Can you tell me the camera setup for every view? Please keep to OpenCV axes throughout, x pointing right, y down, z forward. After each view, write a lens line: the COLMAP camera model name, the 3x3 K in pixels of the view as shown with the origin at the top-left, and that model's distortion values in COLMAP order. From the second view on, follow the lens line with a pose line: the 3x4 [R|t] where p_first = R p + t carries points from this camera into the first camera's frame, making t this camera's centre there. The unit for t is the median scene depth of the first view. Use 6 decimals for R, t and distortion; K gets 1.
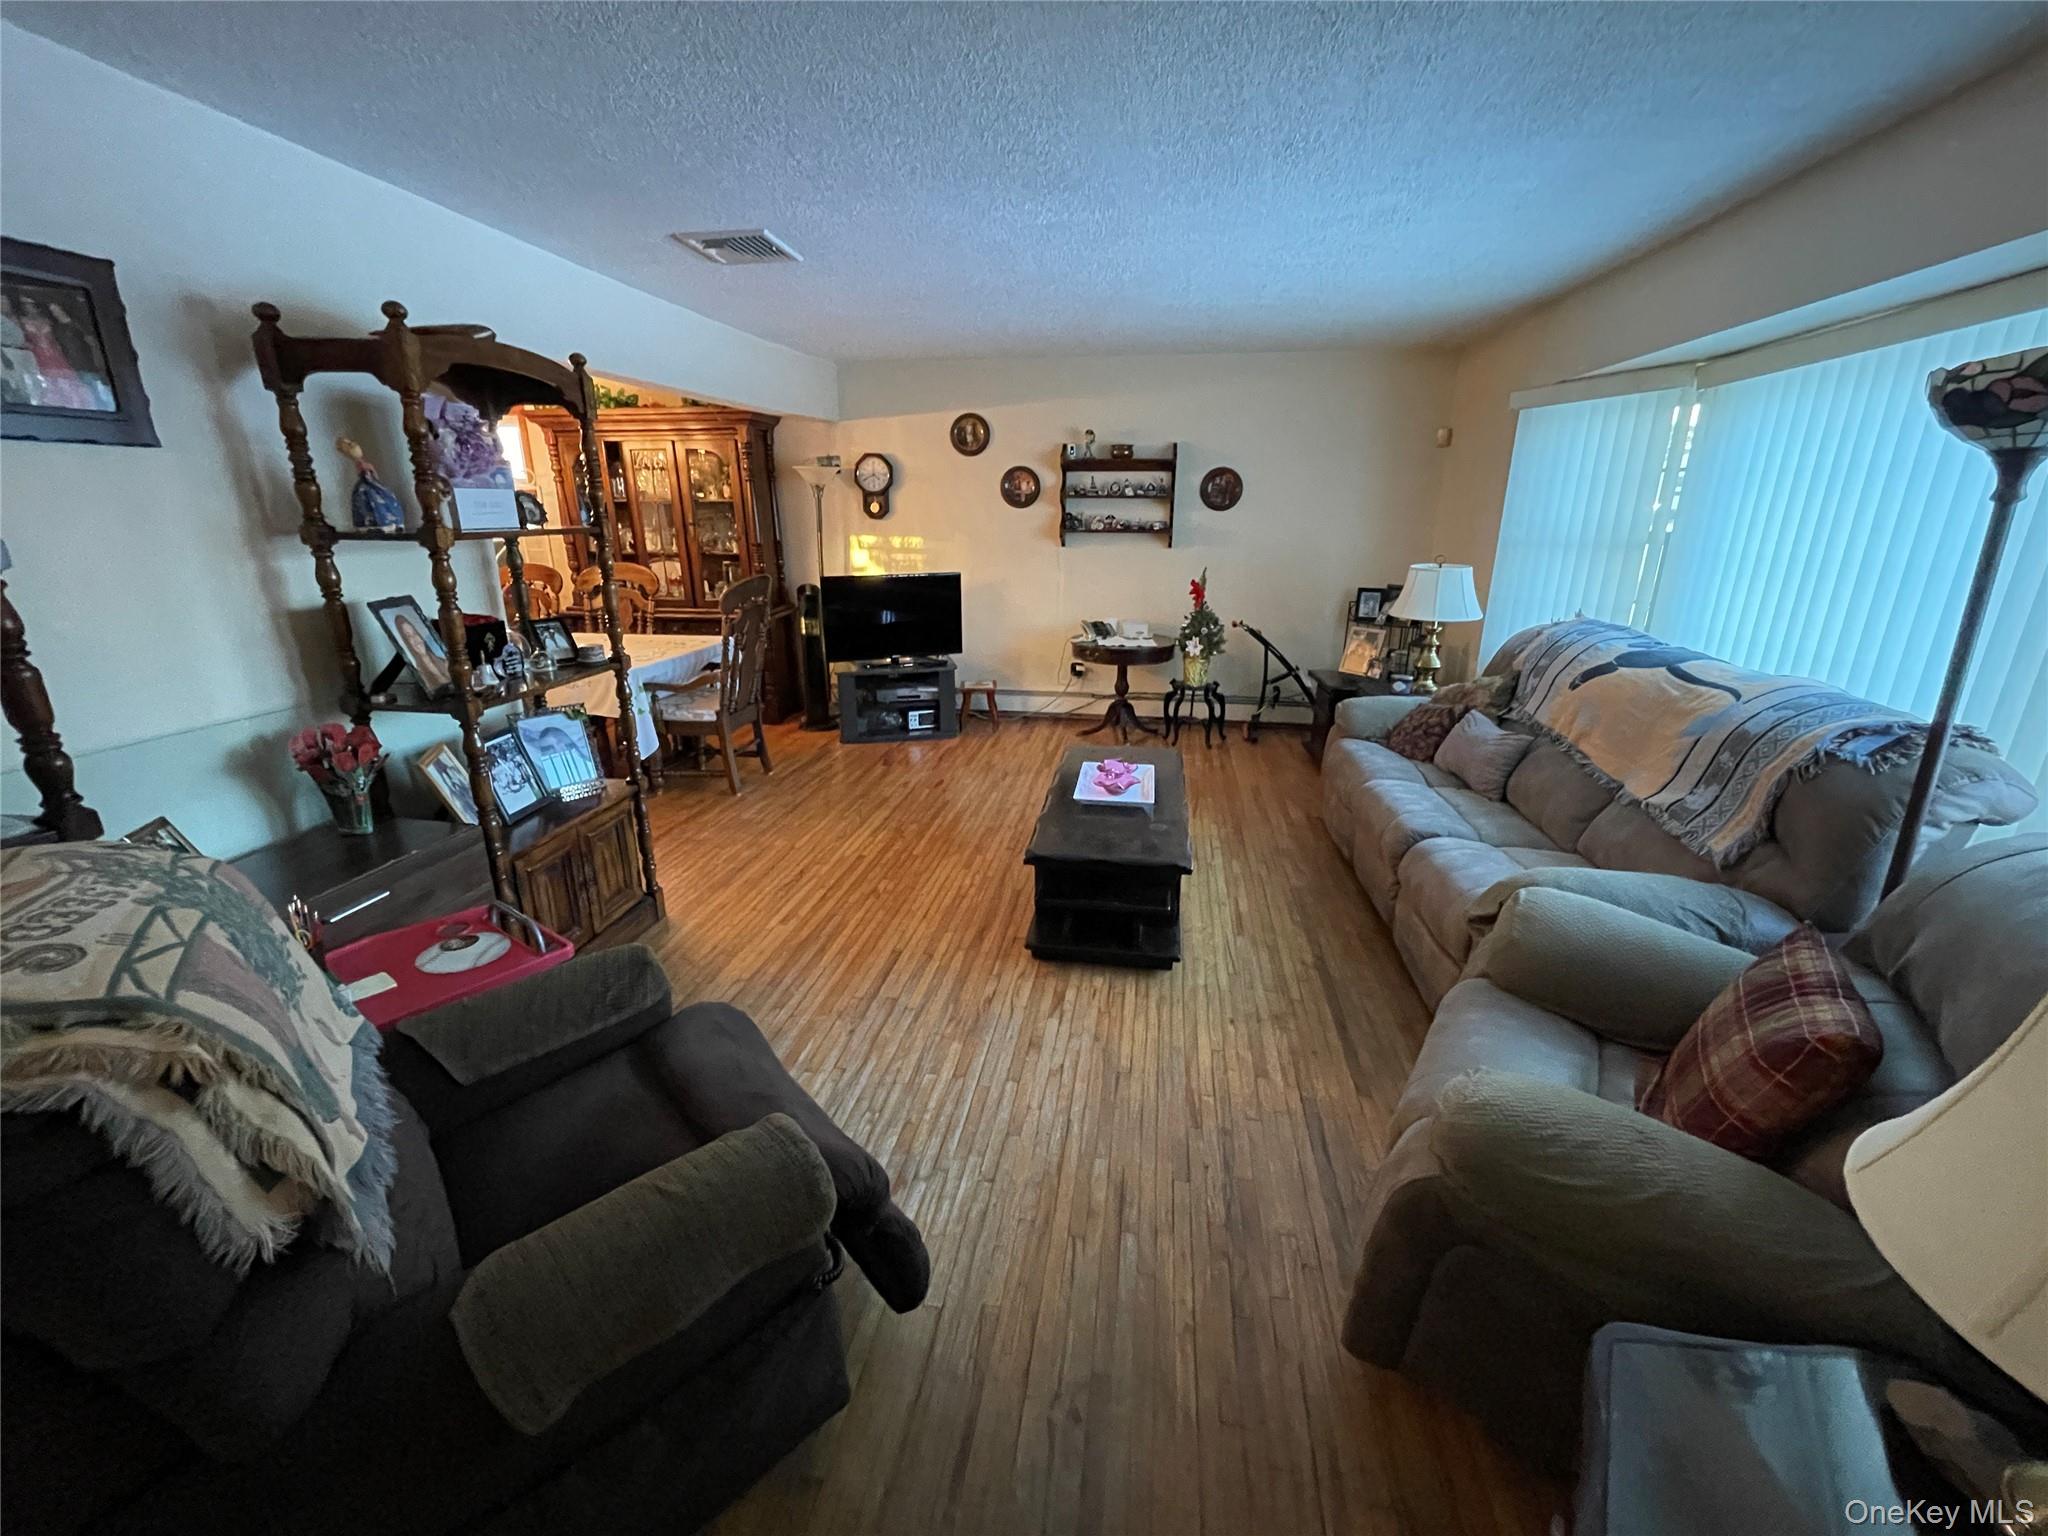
lens RADIAL K [[822.0, 0, 1022.3], [0, 822.0, 766.2], [0, 0, 1]] dist [0.000308, -0.000942]
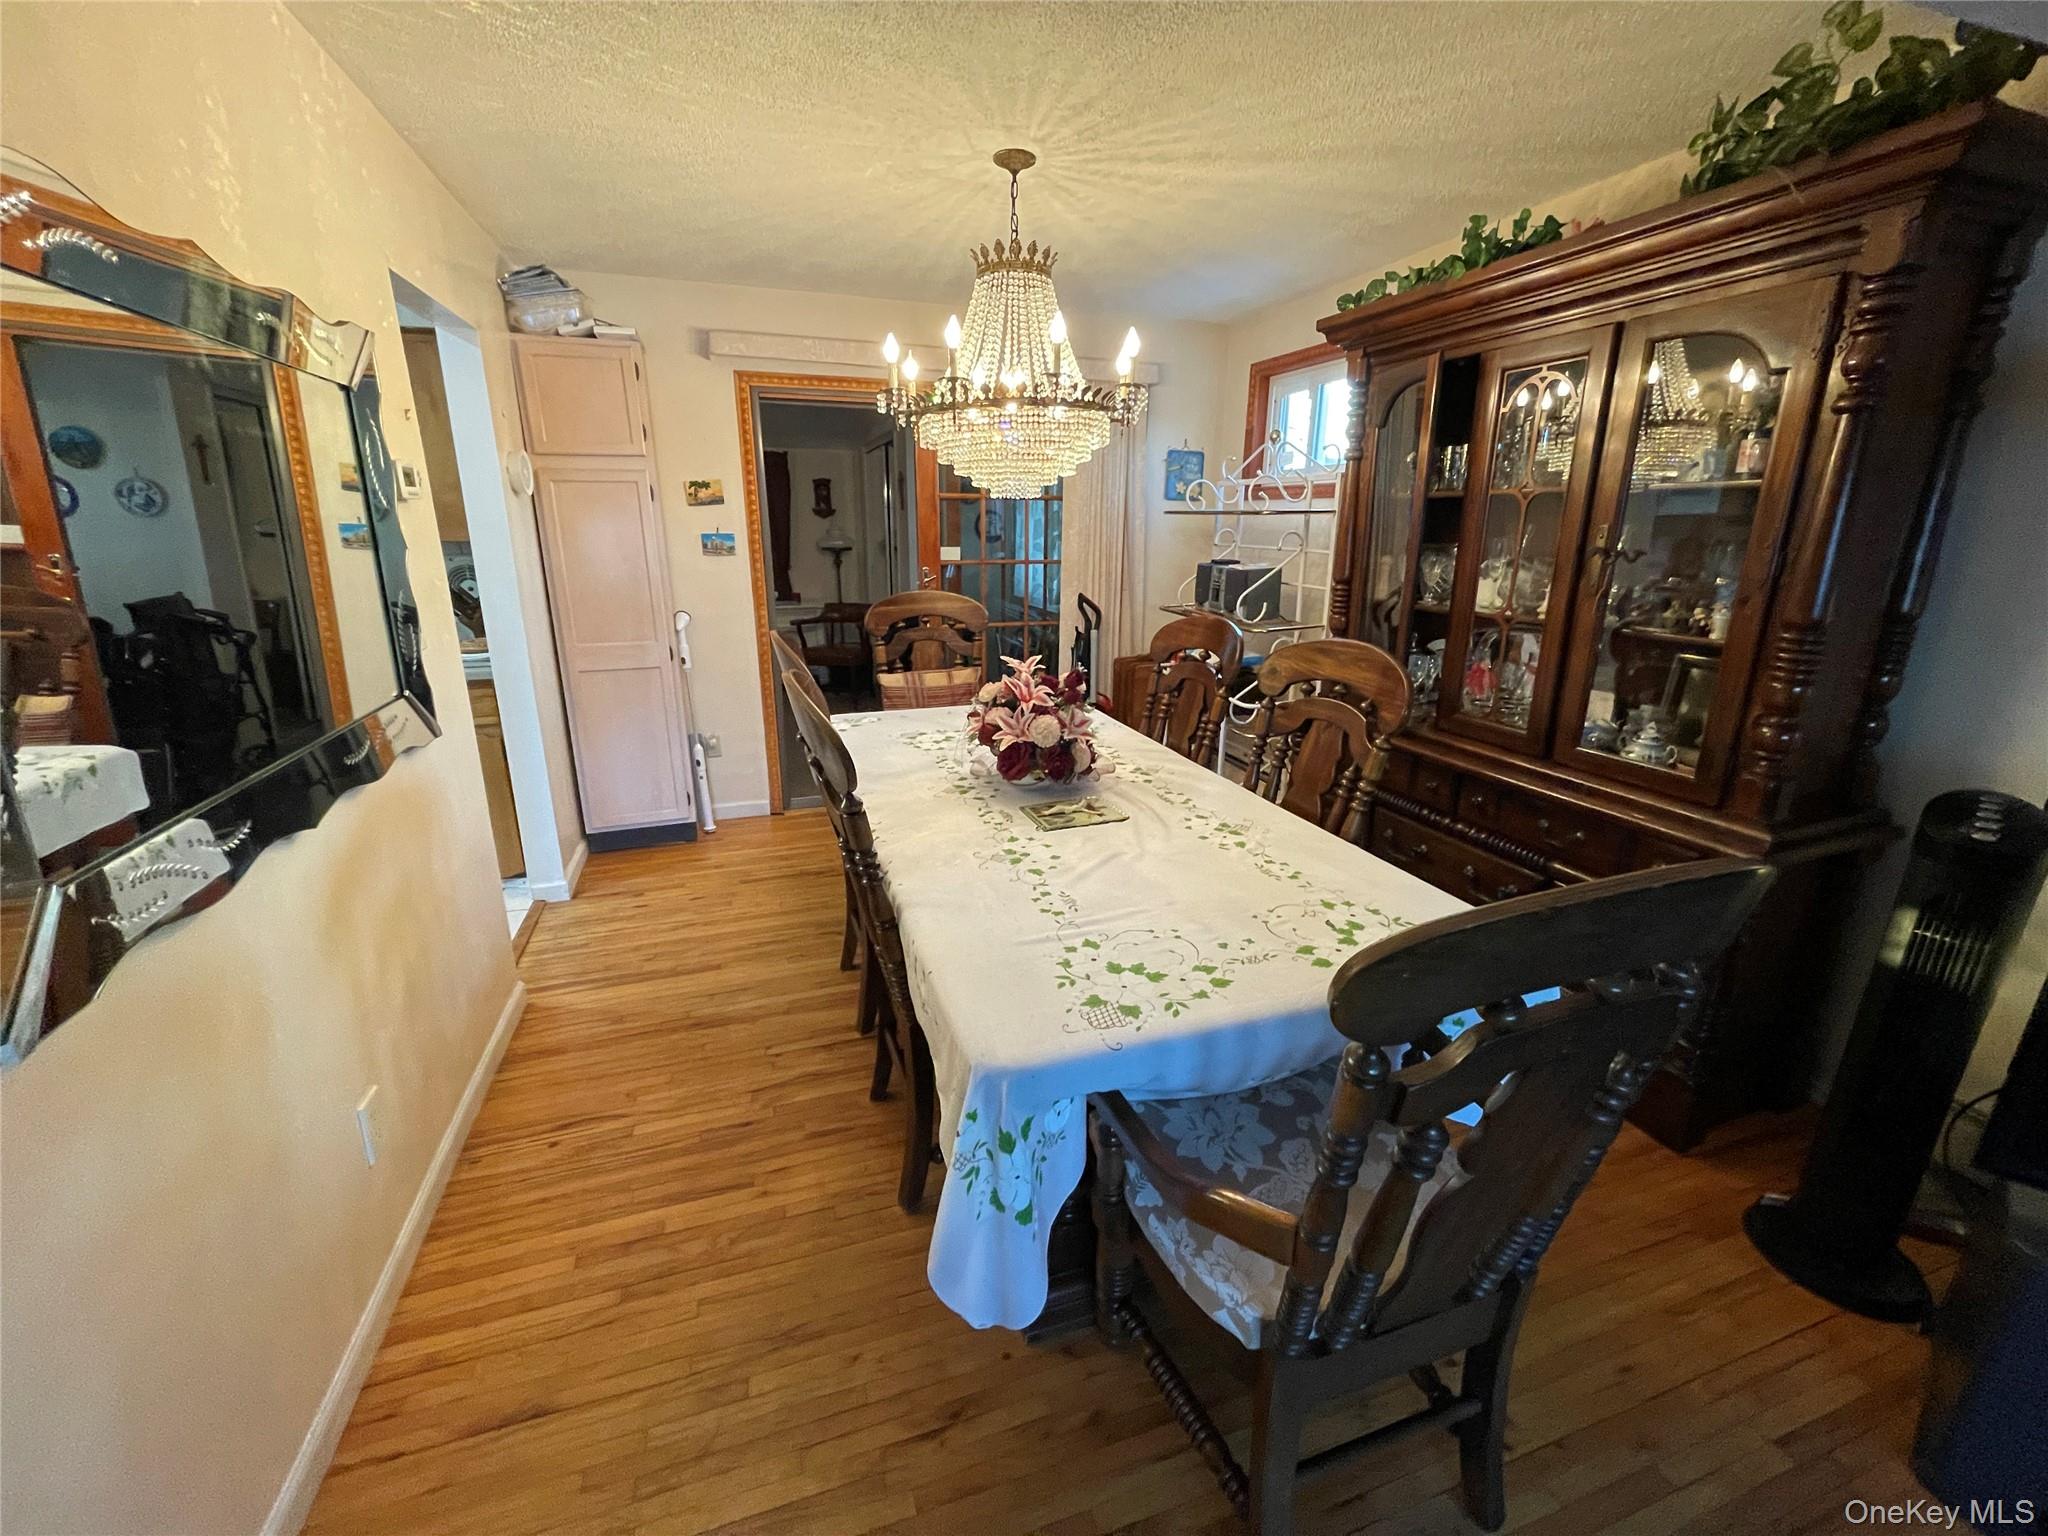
lens RADIAL K [[828.1, 0, 1024.0], [0, 828.1, 768.0], [0, 0, 1]] dist [-0.001725, -0.000593]
pose [[0.473419, 0.249903, -0.844644, -0.256951], [-0.271194, 0.953683, 0.130161, -0.247627], [0.838050, 0.167441, 0.519264, 0.832250]]
